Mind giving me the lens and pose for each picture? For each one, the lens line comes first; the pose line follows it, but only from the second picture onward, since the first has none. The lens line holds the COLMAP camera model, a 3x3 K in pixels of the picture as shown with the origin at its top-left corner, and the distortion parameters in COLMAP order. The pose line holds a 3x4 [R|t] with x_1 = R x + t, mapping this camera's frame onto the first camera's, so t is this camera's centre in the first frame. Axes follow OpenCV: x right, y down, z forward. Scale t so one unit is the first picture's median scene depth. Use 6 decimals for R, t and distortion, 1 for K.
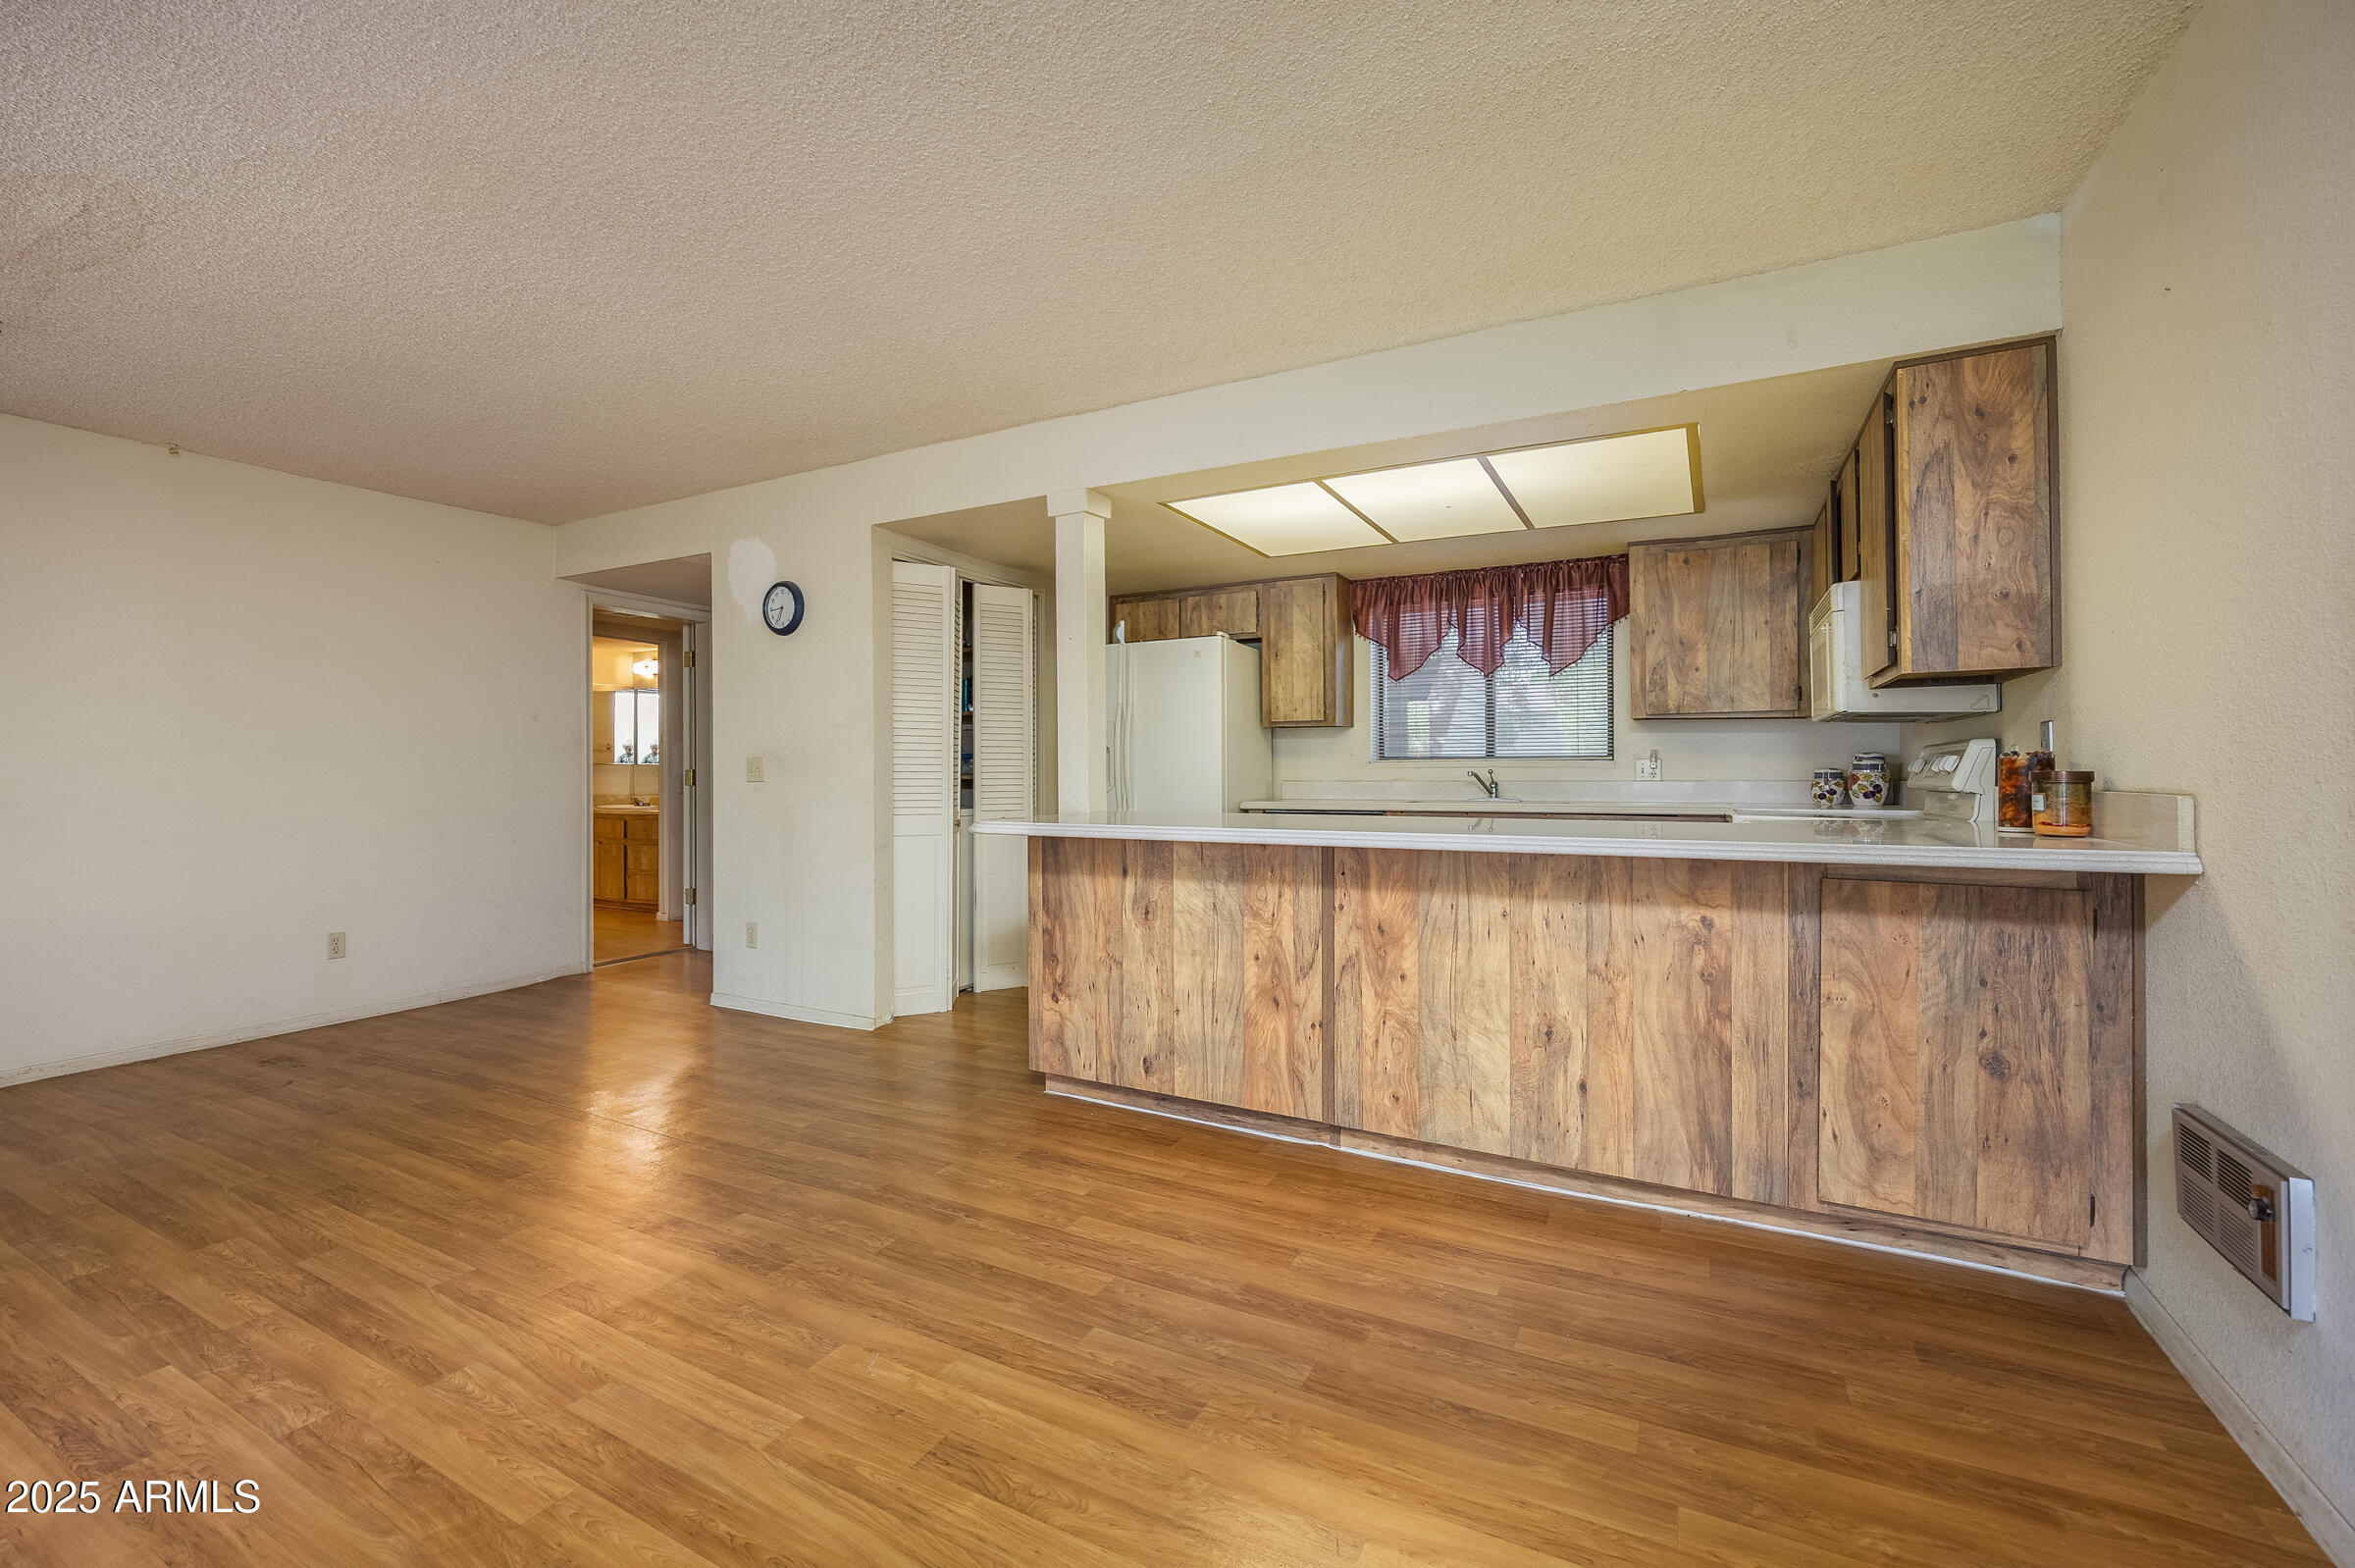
lens RADIAL K [[1033.4, 0, 1076.7], [0, 1033.4, 772.3], [0, 0, 1]] dist [-0.006406, 0.000502]
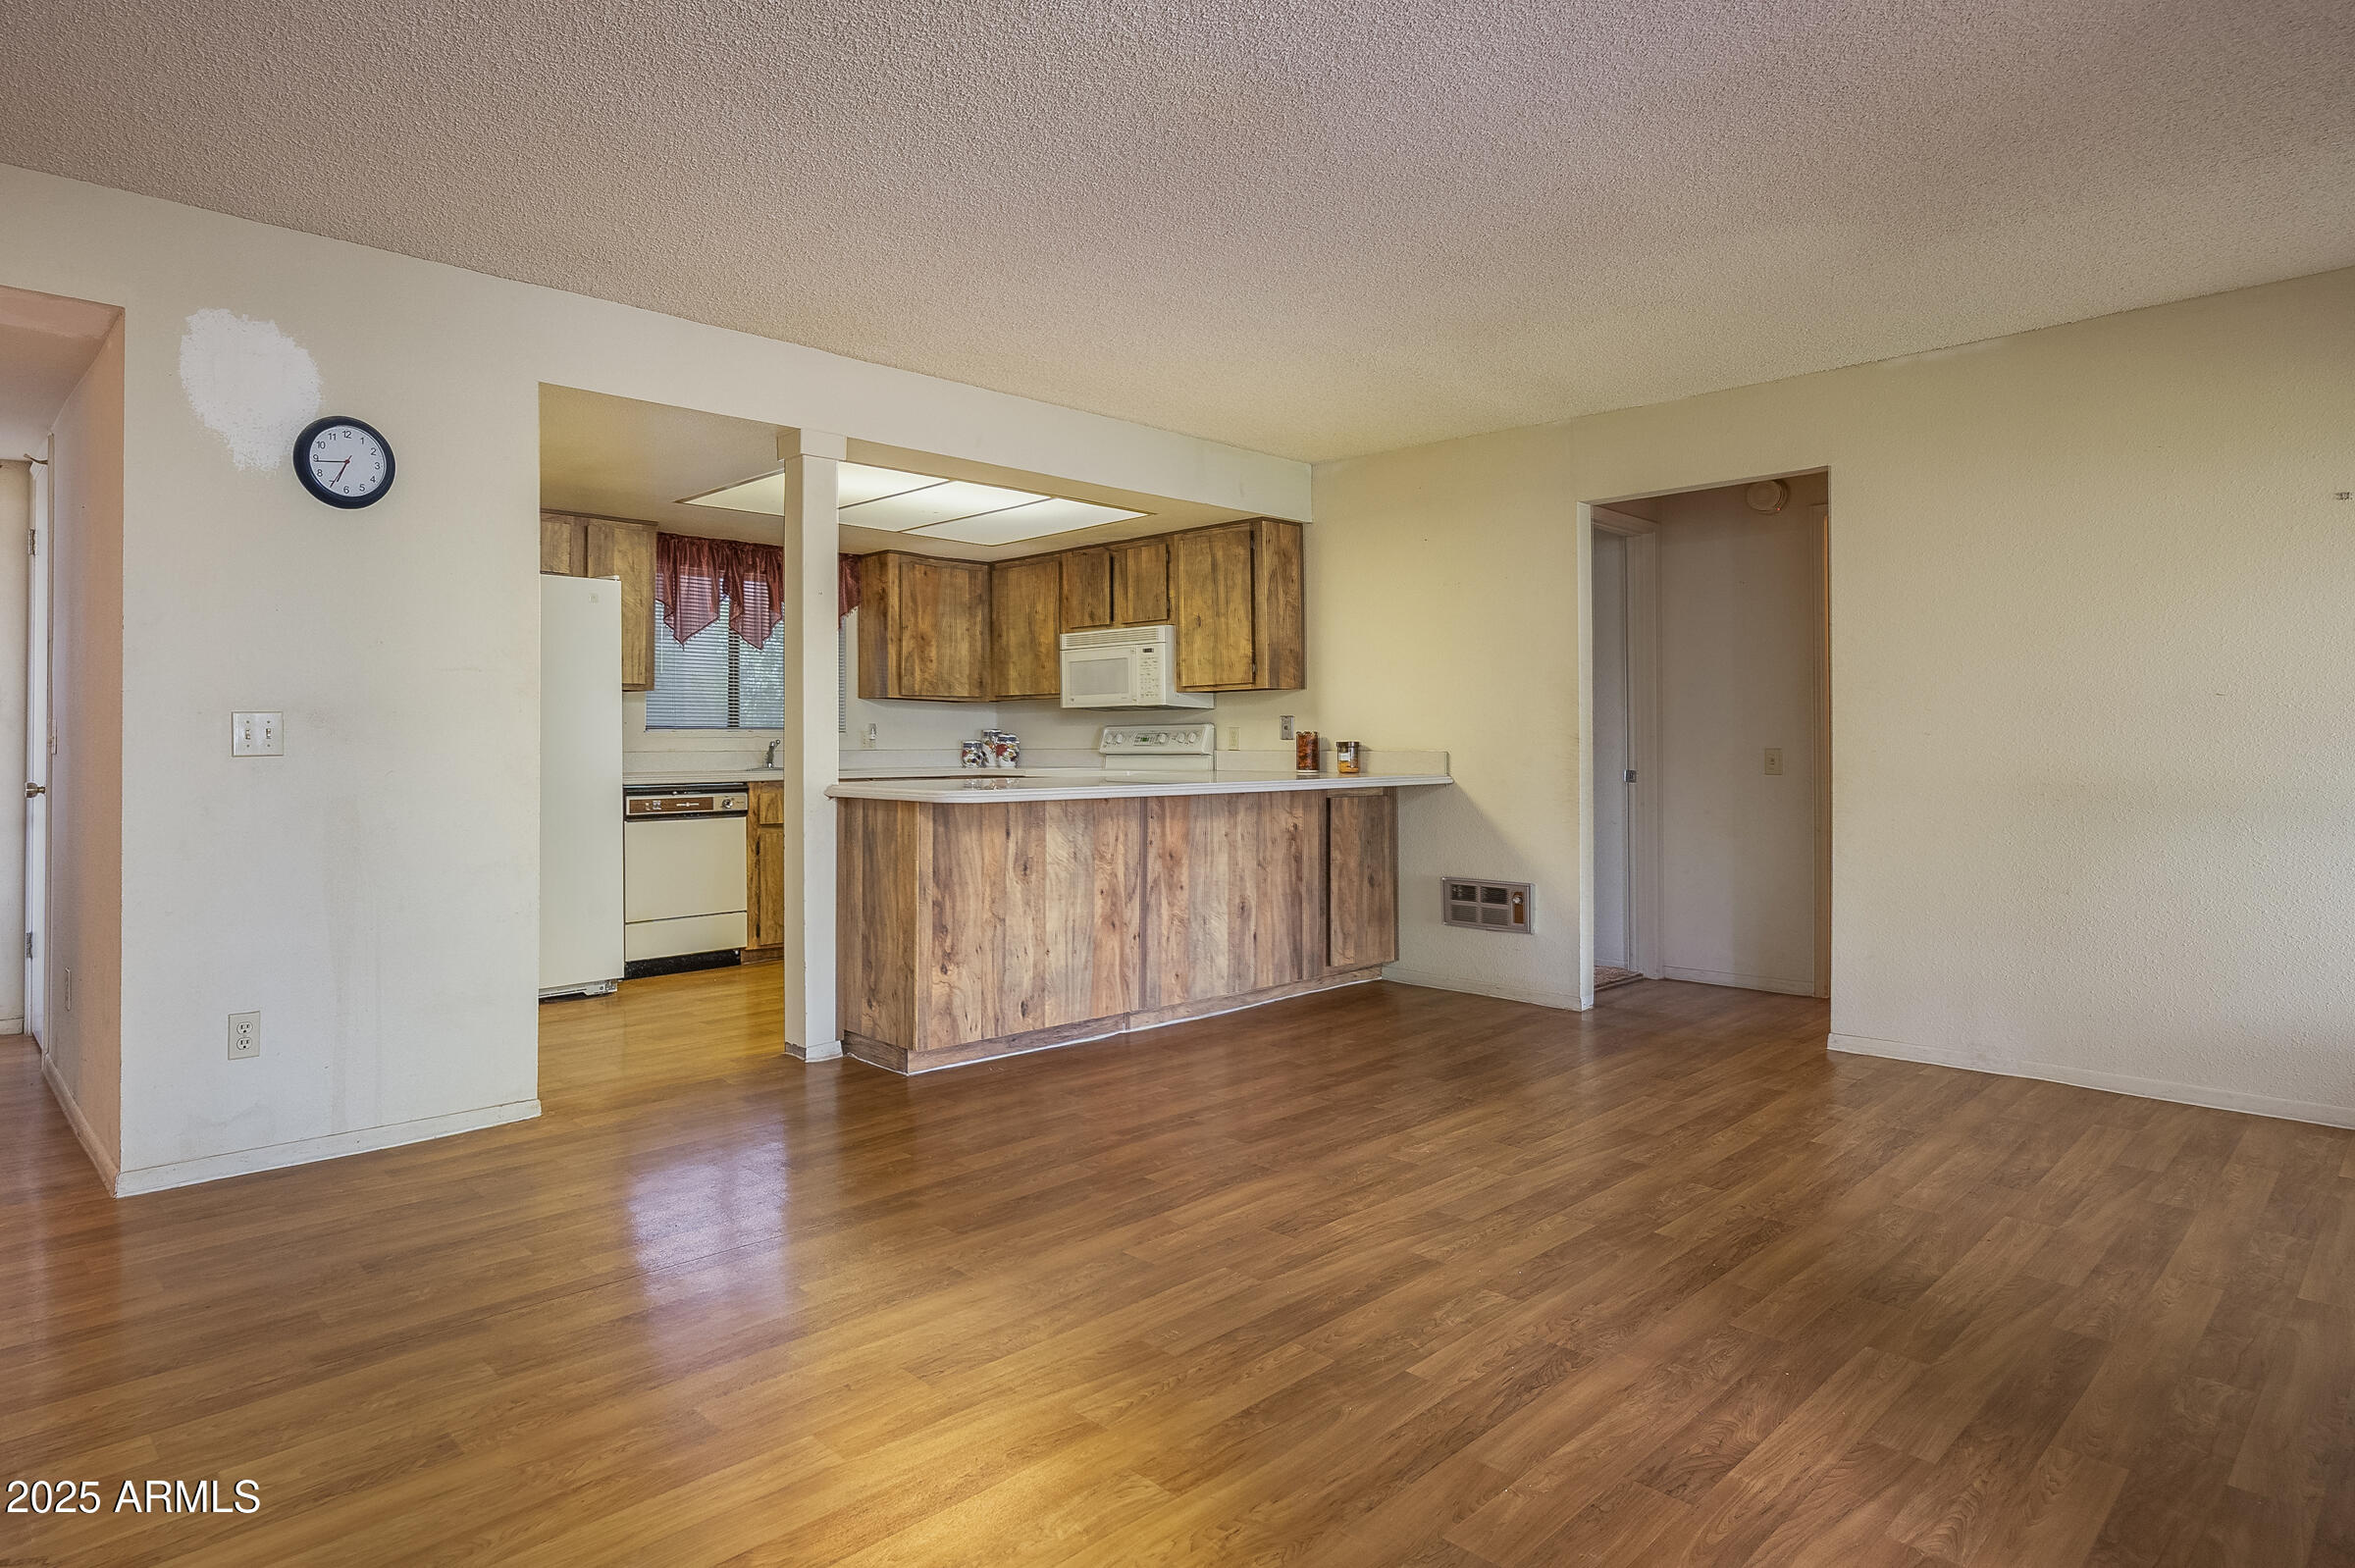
lens RADIAL K [[1312.8, 0, 1049.4], [0, 1312.8, 718.3], [0, 0, 1]] dist [-0.004736, 0.000620]
pose [[0.292356, 0.020309, 0.956094, -1.341500], [0.000130, 0.999774, -0.021276, 0.006142], [-0.956310, 0.006344, 0.292287, 0.603183]]
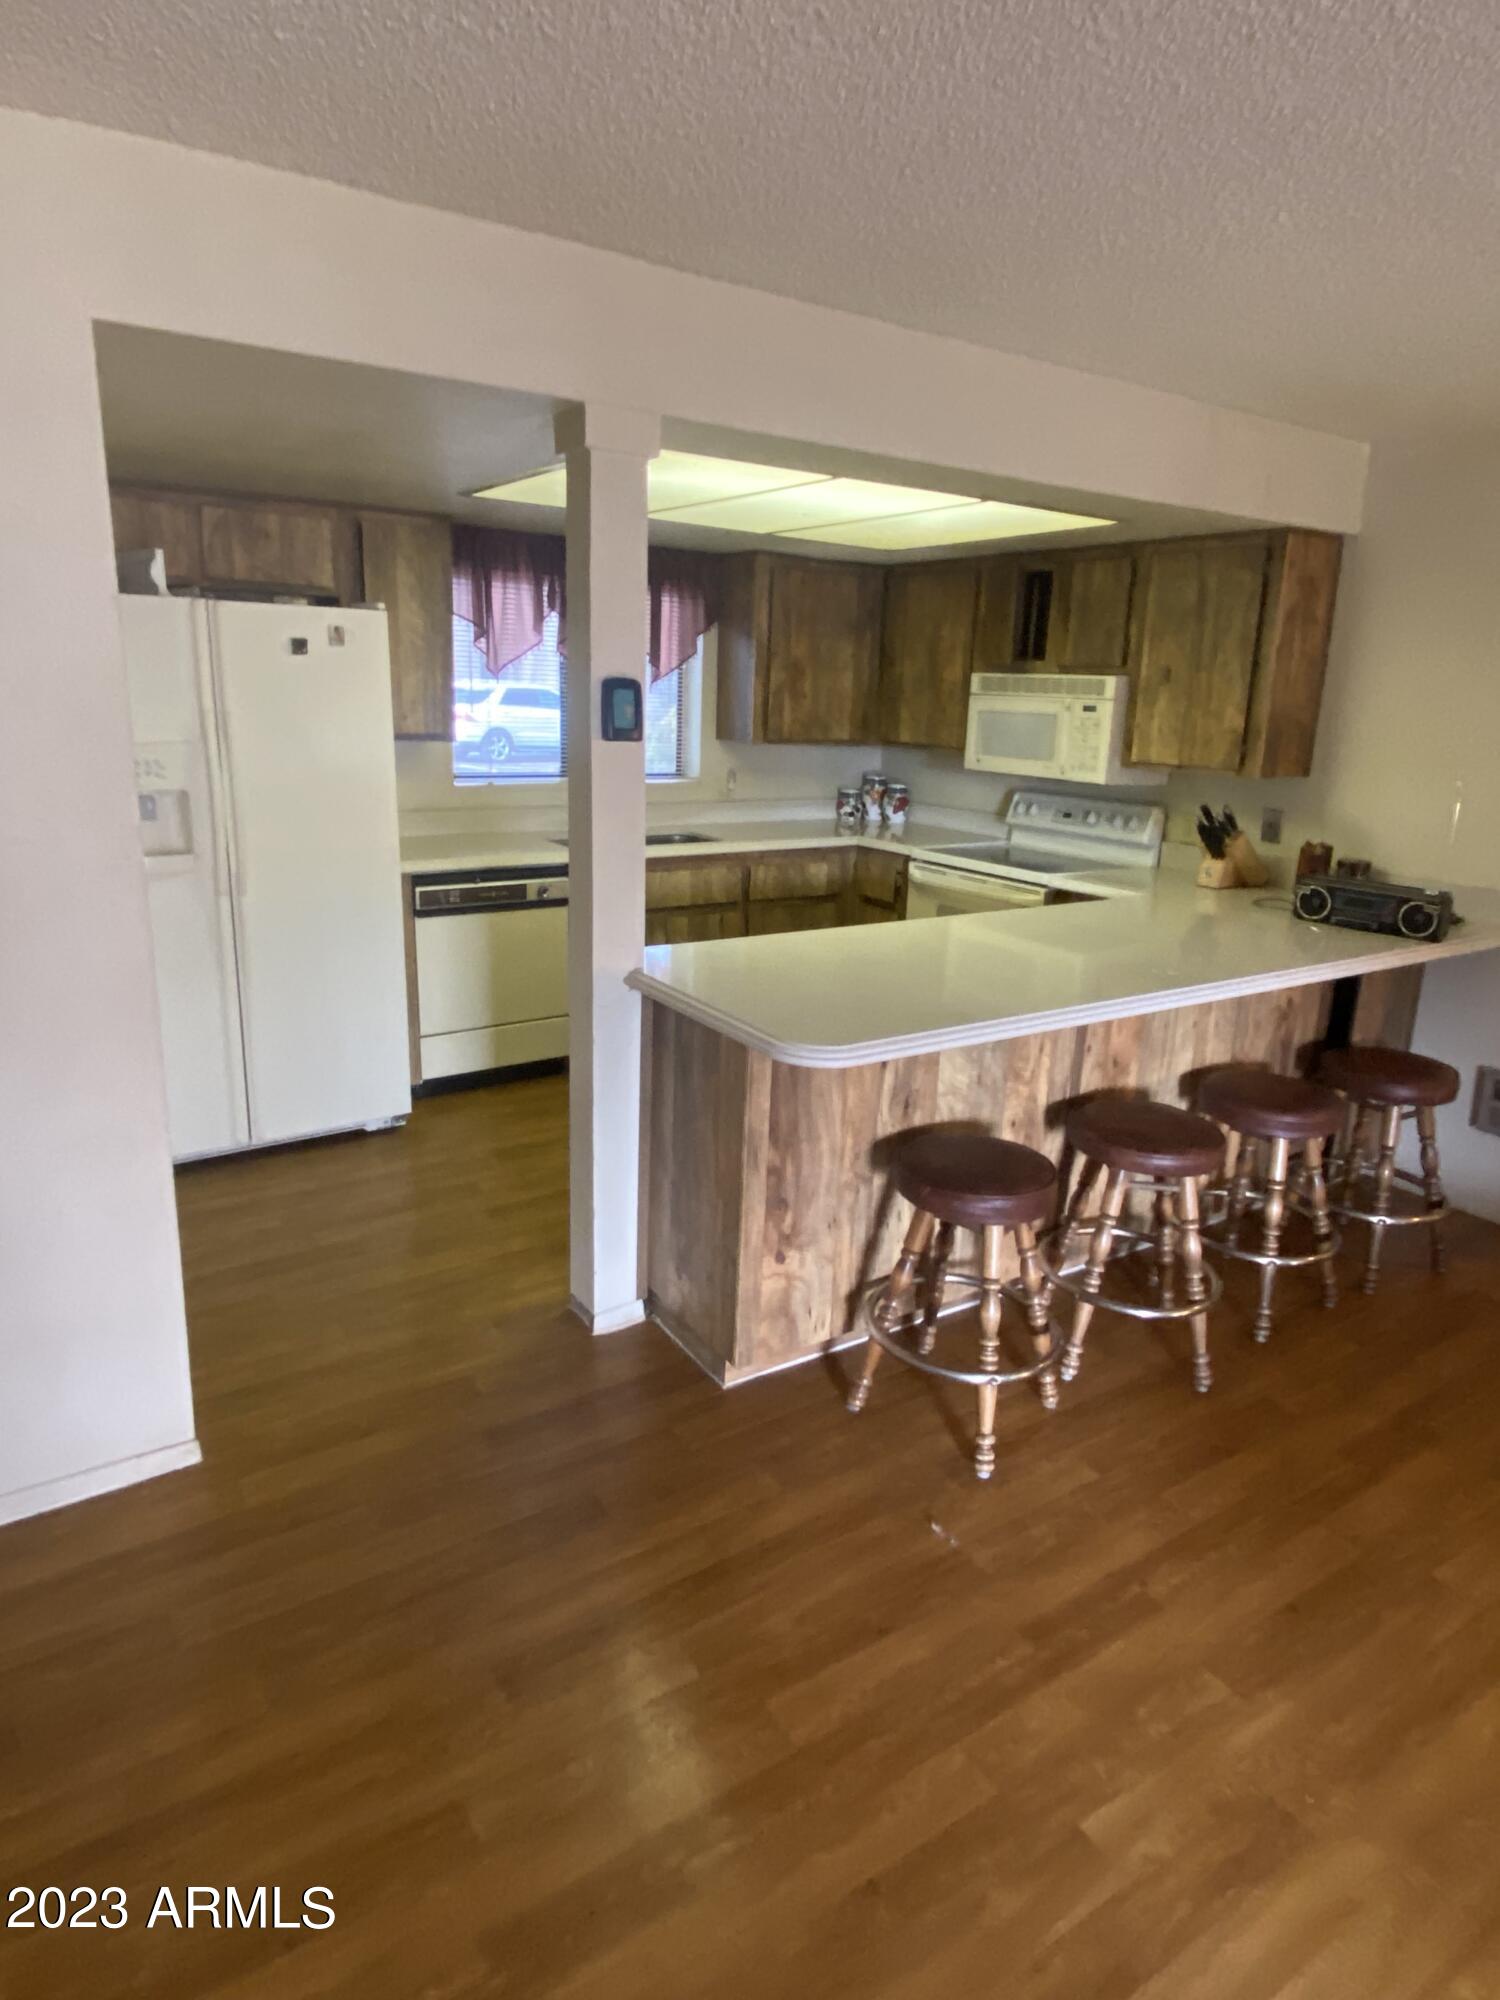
lens RADIAL K [[1195.8, 0, 751.8], [0, 1195.8, 974.0], [0, 0, 1]] dist [0.049799, -0.003965]
pose [[0.428694, -0.200017, 0.881031, -0.782433], [-0.037221, 0.970447, 0.238428, -0.174287], [-0.902683, -0.135005, 0.408580, 0.804892]]
